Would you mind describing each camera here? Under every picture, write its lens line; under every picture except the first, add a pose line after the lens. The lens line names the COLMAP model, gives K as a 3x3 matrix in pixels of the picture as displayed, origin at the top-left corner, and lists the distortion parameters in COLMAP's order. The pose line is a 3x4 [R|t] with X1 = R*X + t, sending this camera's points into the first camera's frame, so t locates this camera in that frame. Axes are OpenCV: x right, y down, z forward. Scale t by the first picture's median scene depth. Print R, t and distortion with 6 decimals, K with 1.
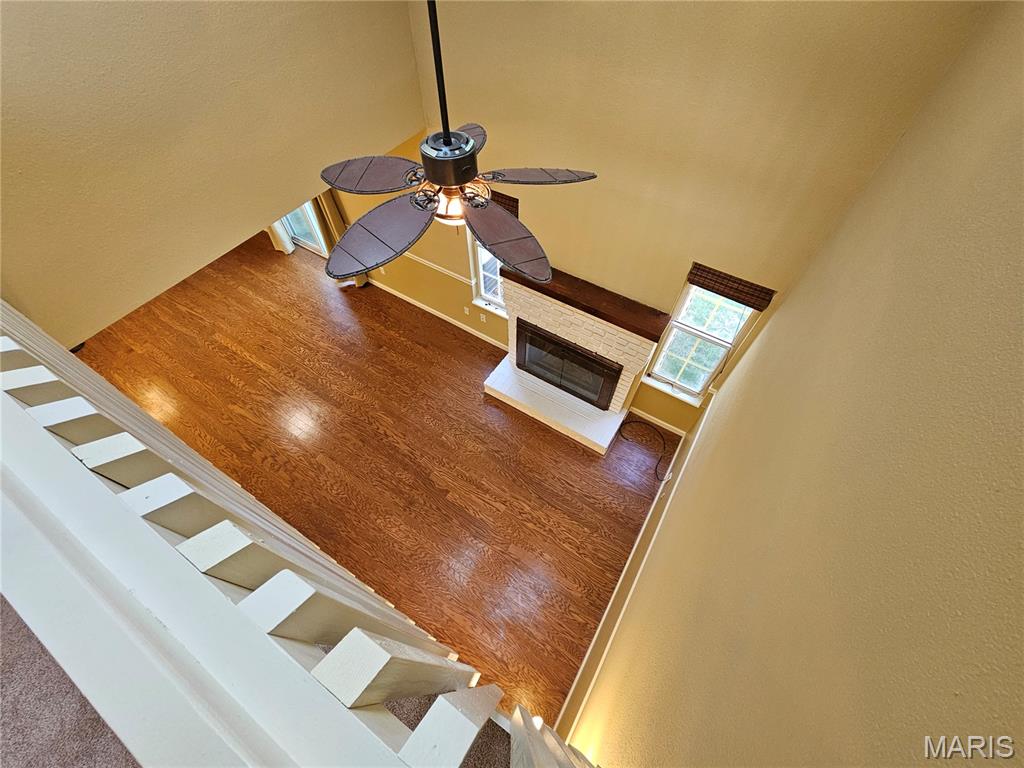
lens RADIAL K [[418.9, 0, 513.9], [0, 418.9, 385.6], [0, 0, 1]] dist [0.001860, 0.000694]
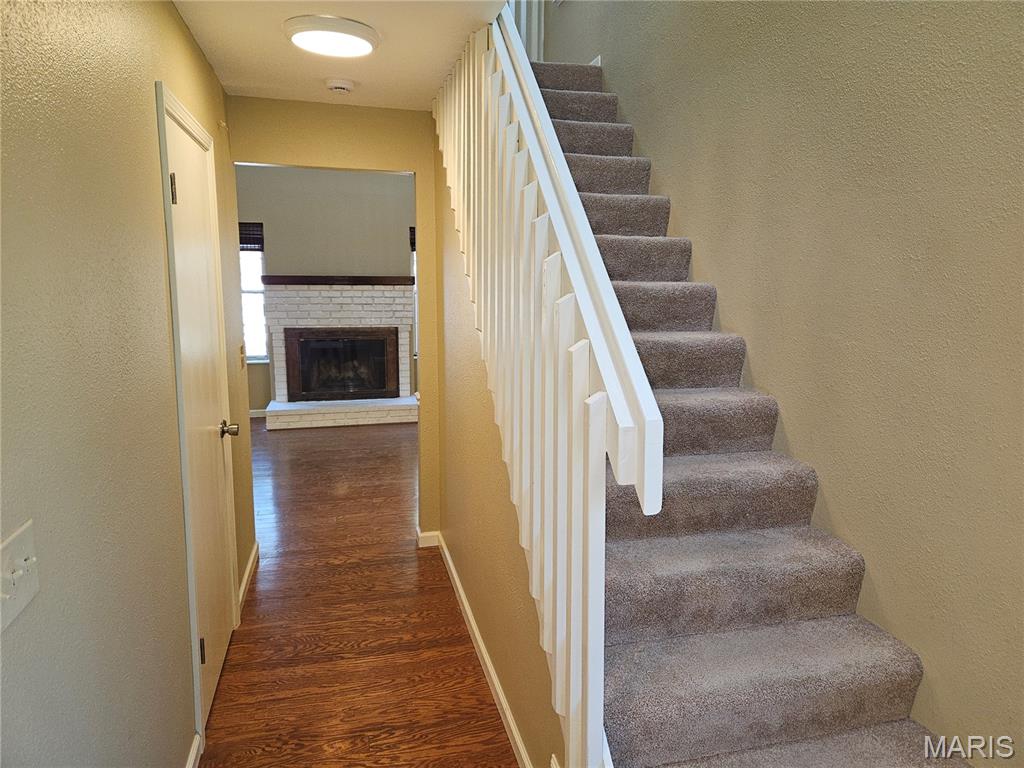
lens RADIAL K [[679.4, 0, 520.0], [0, 679.4, 385.2], [0, 0, 1]] dist [0.067877, -0.047838]
pose [[0.682229, -0.117490, 0.721637, -0.778347], [0.596278, 0.660580, -0.456166, 0.981230], [-0.423104, 0.741506, 0.520723, -0.018405]]
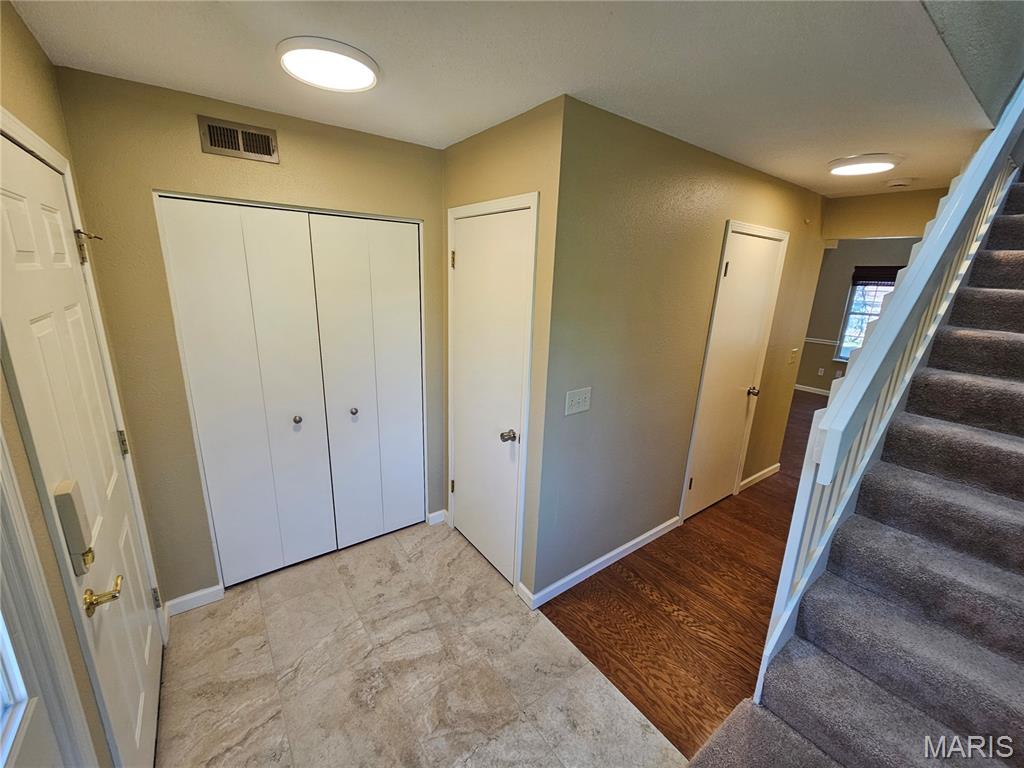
lens RADIAL K [[418.9, 0, 515.8], [0, 418.9, 387.9], [0, 0, 1]] dist [0.001860, 0.000694]
pose [[0.931495, 0.118478, -0.343920, -0.639177], [-0.313938, 0.739424, -0.595563, 1.115450], [0.183742, 0.662733, 0.725964, -0.151703]]
